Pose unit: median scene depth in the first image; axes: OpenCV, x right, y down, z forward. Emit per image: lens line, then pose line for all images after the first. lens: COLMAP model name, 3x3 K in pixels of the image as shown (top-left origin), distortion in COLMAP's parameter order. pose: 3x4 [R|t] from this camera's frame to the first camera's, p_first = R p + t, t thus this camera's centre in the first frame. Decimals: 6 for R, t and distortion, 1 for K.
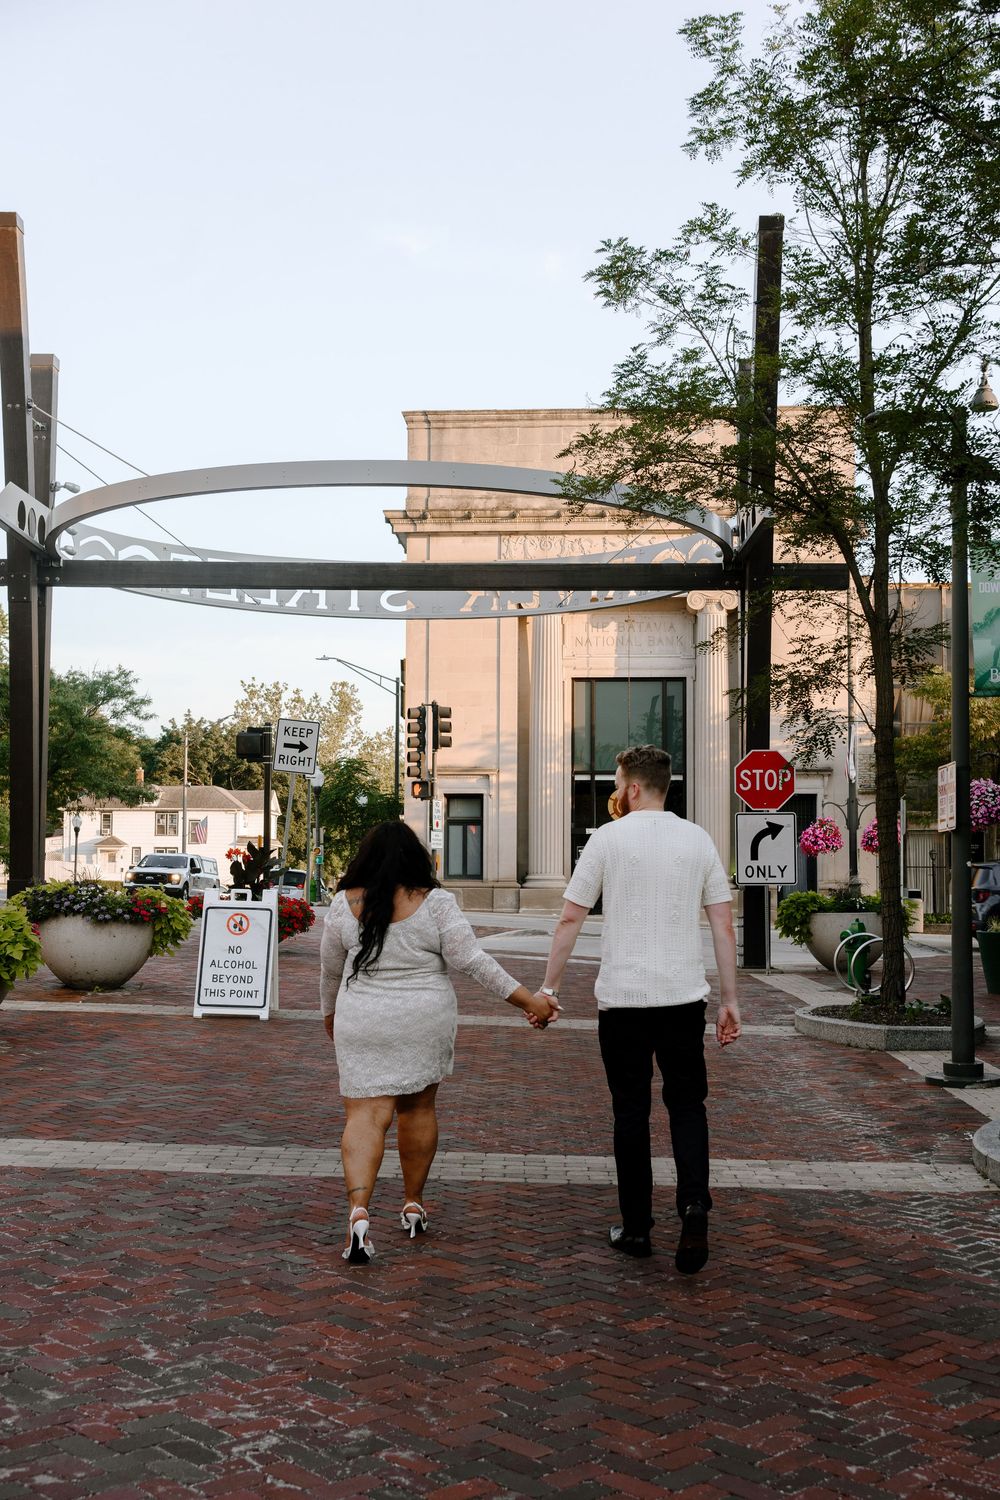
lens RADIAL K [[1662.0, 0, 500.0], [0, 1662.0, 750.0], [0, 0, 1]] dist [0.003180, 0.014589]
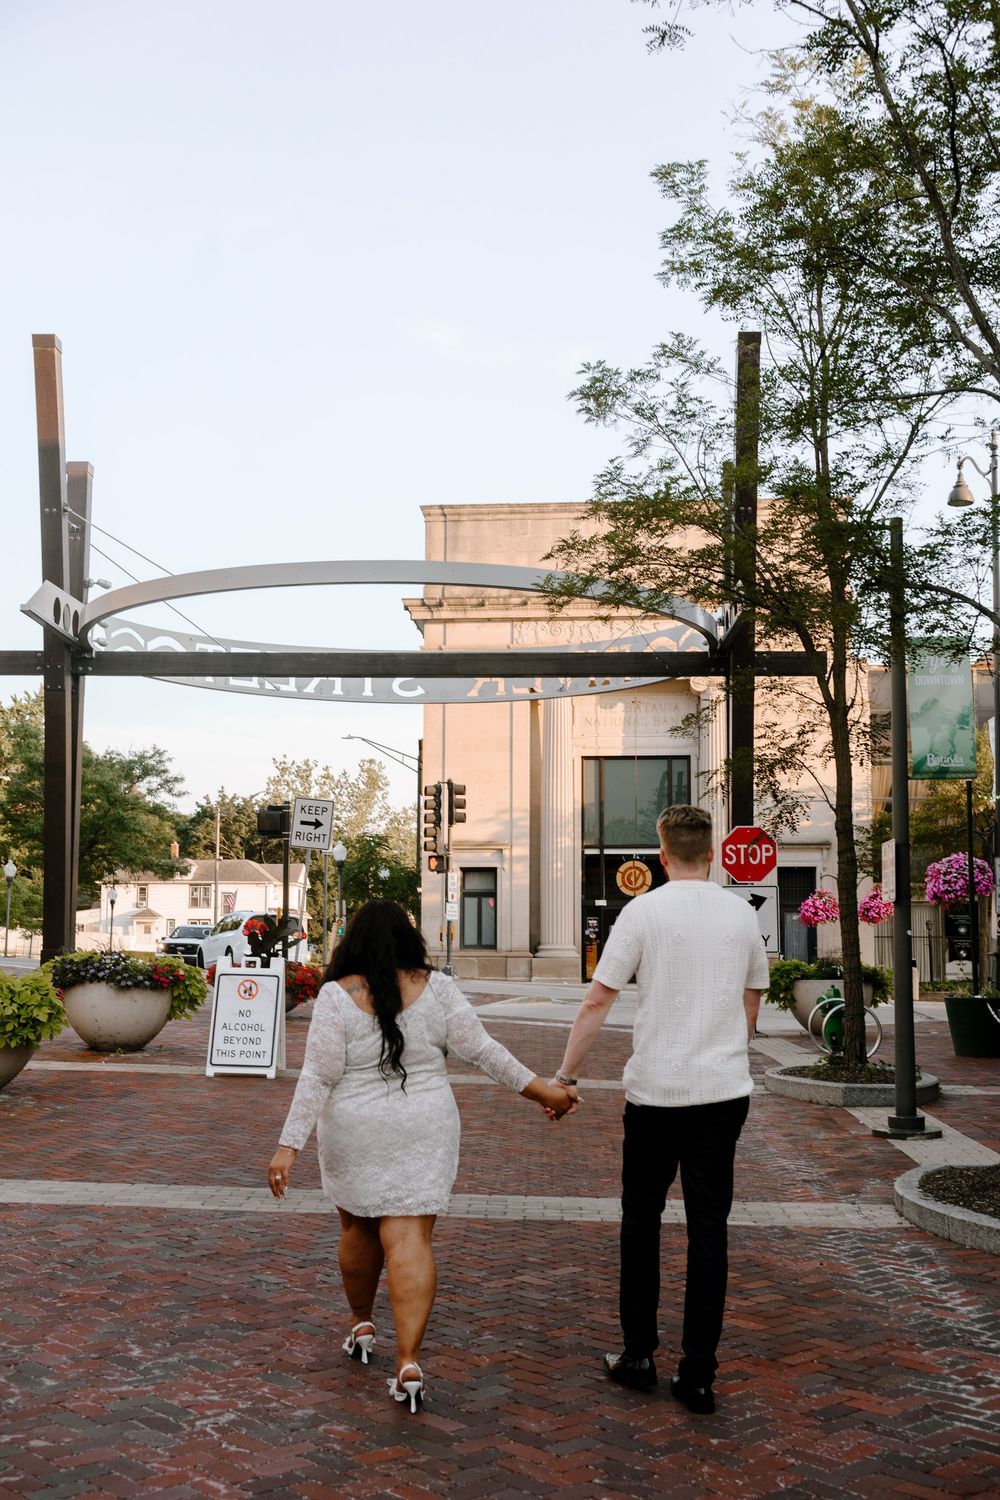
lens RADIAL K [[1626.3, 0, 500.0], [0, 1626.3, 750.0], [0, 0, 1]] dist [0.008308, 0.008482]
pose [[0.999804, -0.003575, -0.019496, 0.026726], [0.002697, 0.998988, -0.044890, -0.003210], [0.019636, 0.044829, 0.998802, -0.061060]]
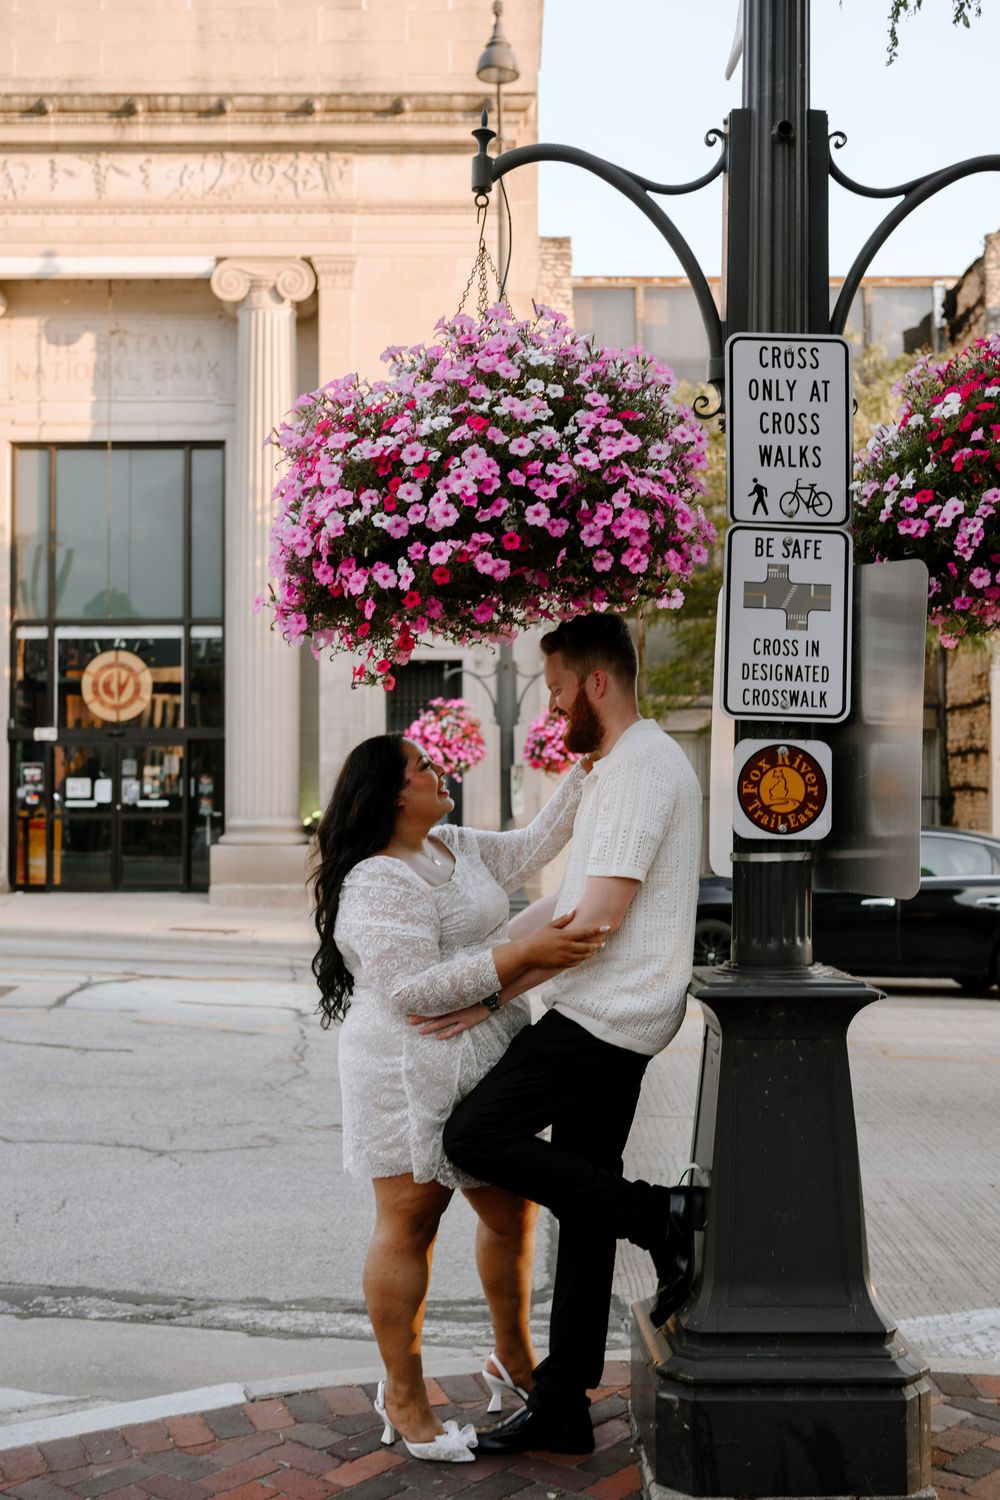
lens RADIAL K [[1626.3, 0, 500.0], [0, 1626.3, 750.0], [0, 0, 1]] dist [0.008308, 0.008482]
pose [[0.997012, -0.006556, 0.076964, 0.353800], [0.002705, 0.998744, 0.050029, 0.063605], [-0.077196, -0.049671, 0.995778, 1.066696]]
